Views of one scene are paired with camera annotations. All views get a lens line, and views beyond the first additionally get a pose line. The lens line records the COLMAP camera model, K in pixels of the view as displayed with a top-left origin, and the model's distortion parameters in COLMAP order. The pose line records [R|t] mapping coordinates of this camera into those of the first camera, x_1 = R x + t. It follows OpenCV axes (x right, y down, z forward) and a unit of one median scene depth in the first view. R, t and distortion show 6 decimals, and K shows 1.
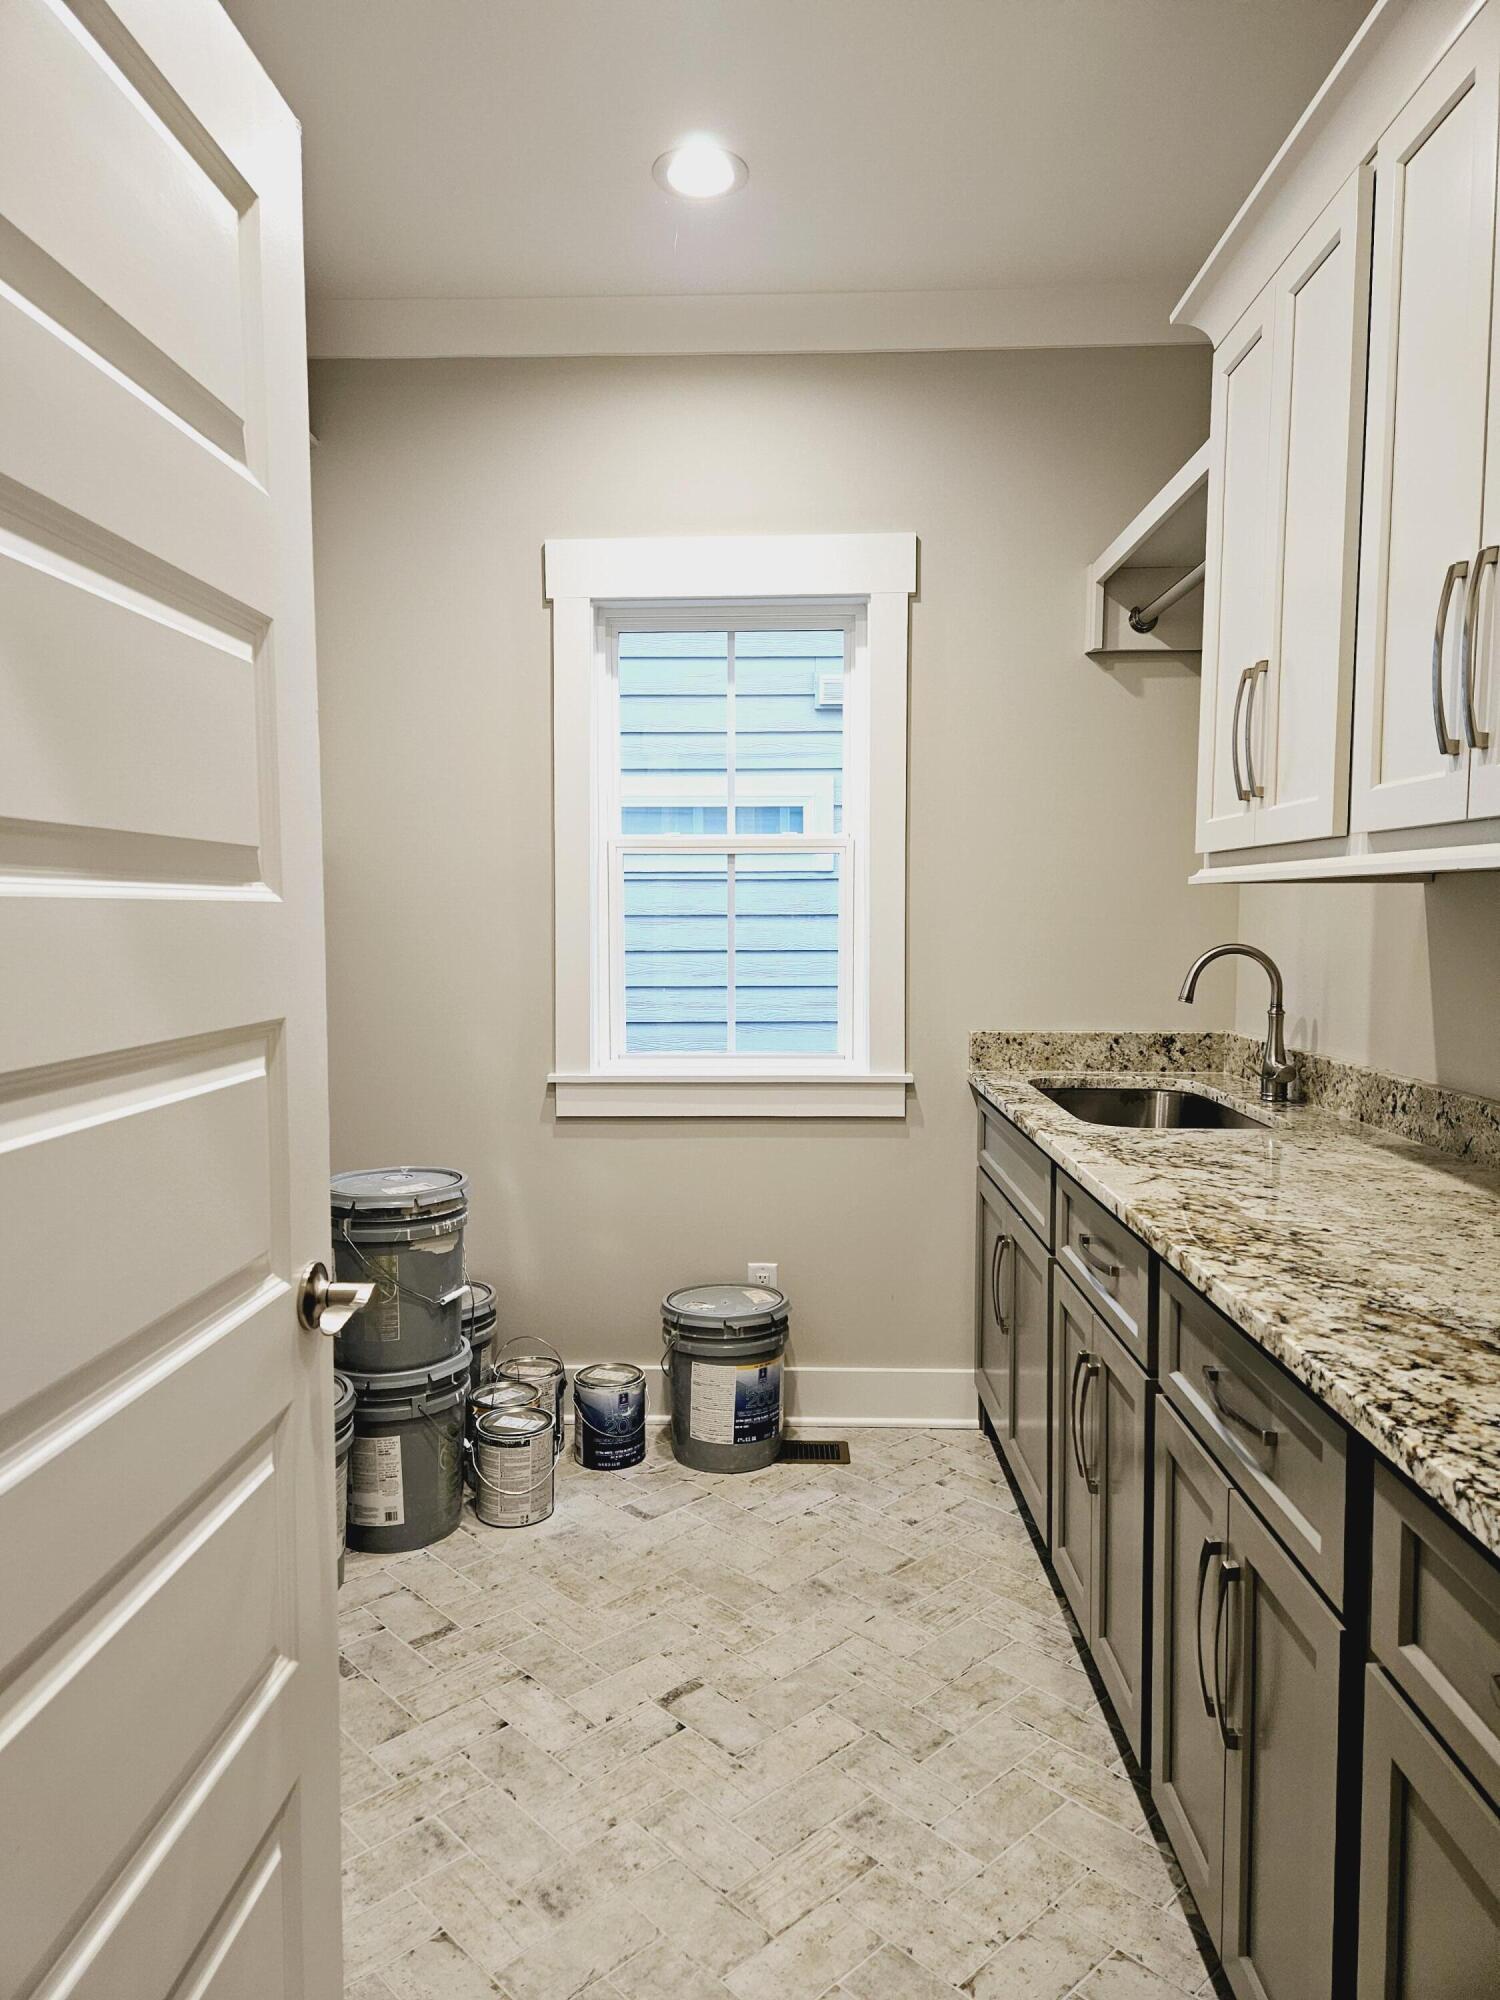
lens RADIAL K [[1333.1, 0, 731.8], [0, 1333.1, 1009.2], [0, 0, 1]] dist [0.087187, -0.069215]
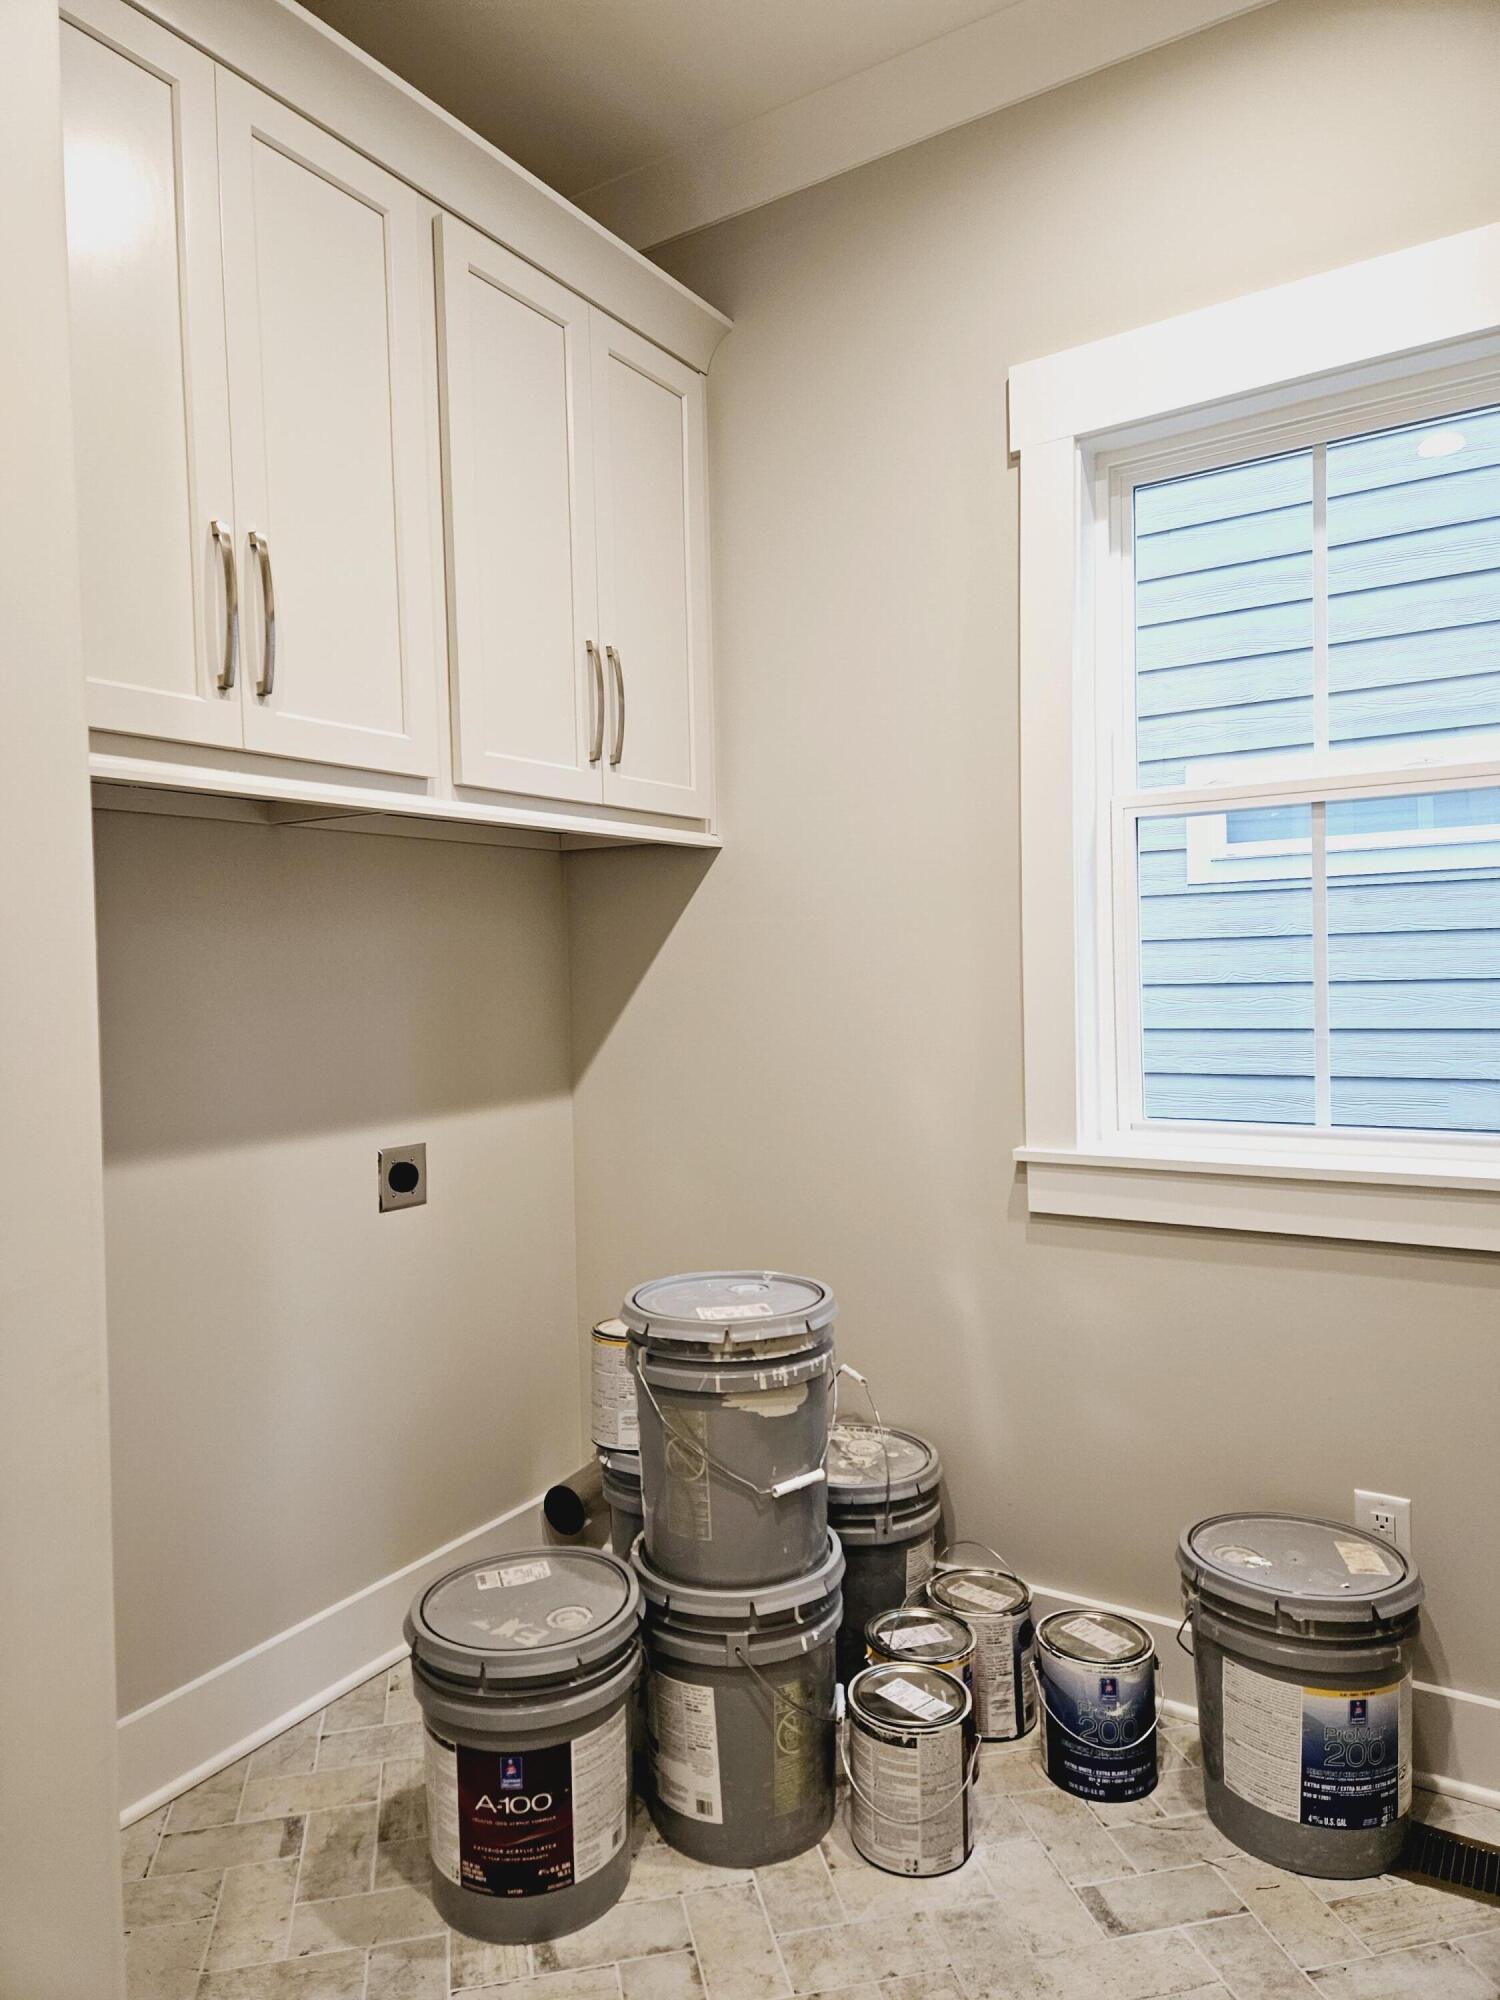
lens RADIAL K [[1333.1, 0, 717.5], [0, 1333.1, 988.3], [0, 0, 1]] dist [0.087187, -0.069215]
pose [[0.853948, -0.008950, -0.520281, 0.105006], [-0.015930, 0.998934, -0.043331, -0.000497], [0.520114, 0.045290, 0.852895, 0.398986]]
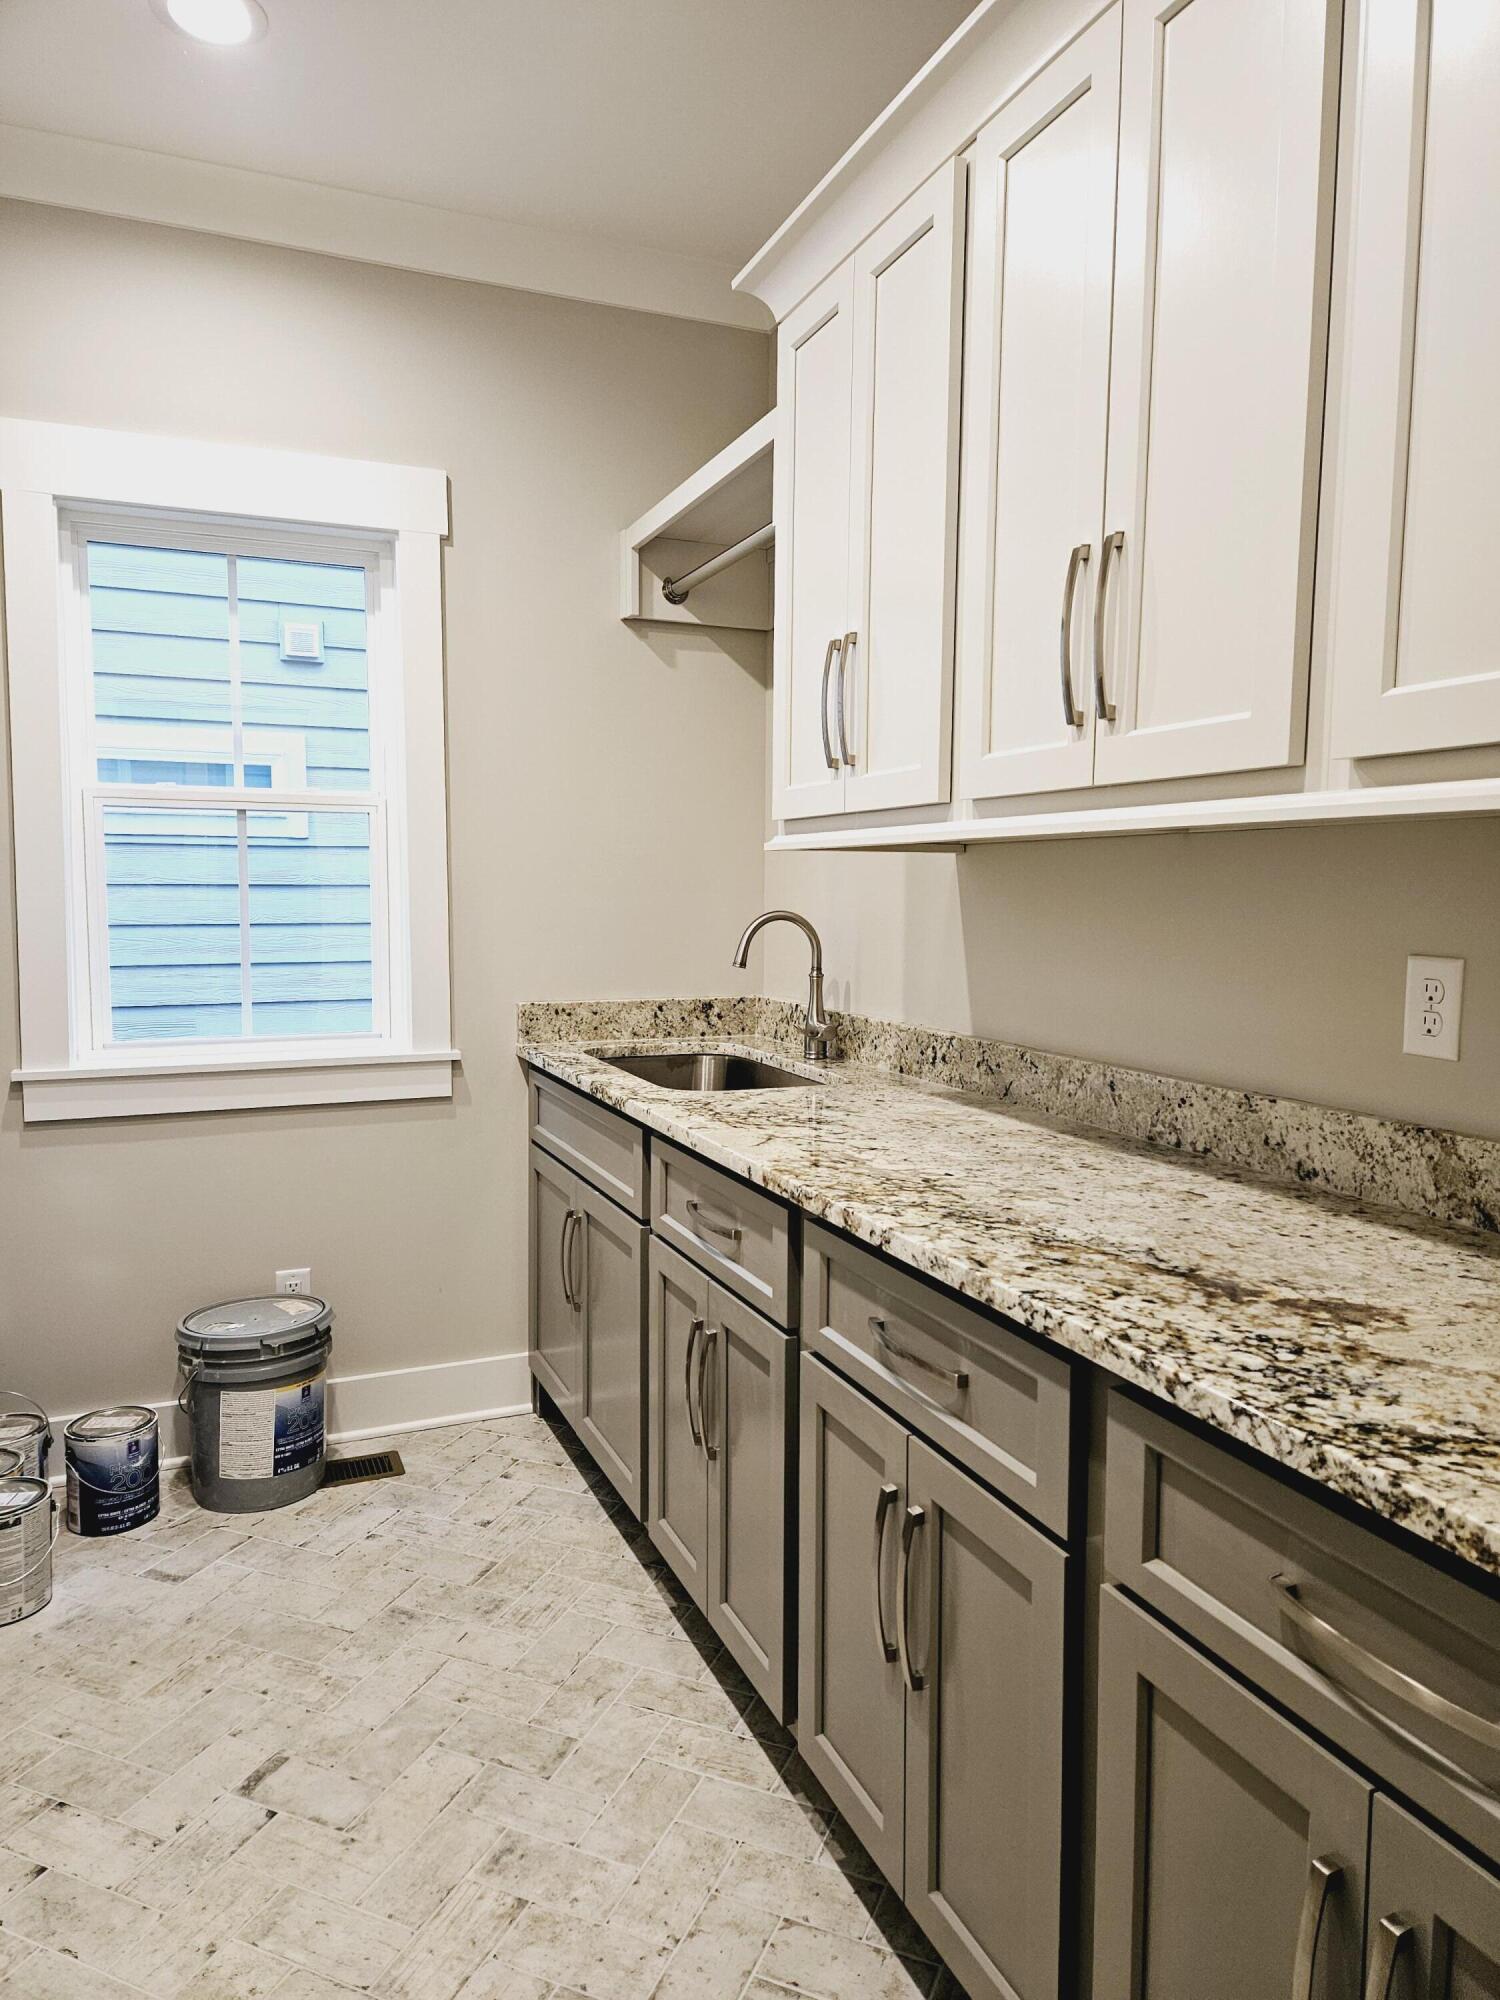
lens RADIAL K [[1333.1, 0, 729.7], [0, 1333.1, 1001.1], [0, 0, 1]] dist [0.087187, -0.069215]
pose [[0.914974, -0.029620, 0.402423, -0.081551], [0.025199, 0.999550, 0.016278, 0.003759], [-0.402724, -0.004753, 0.915309, 0.068811]]
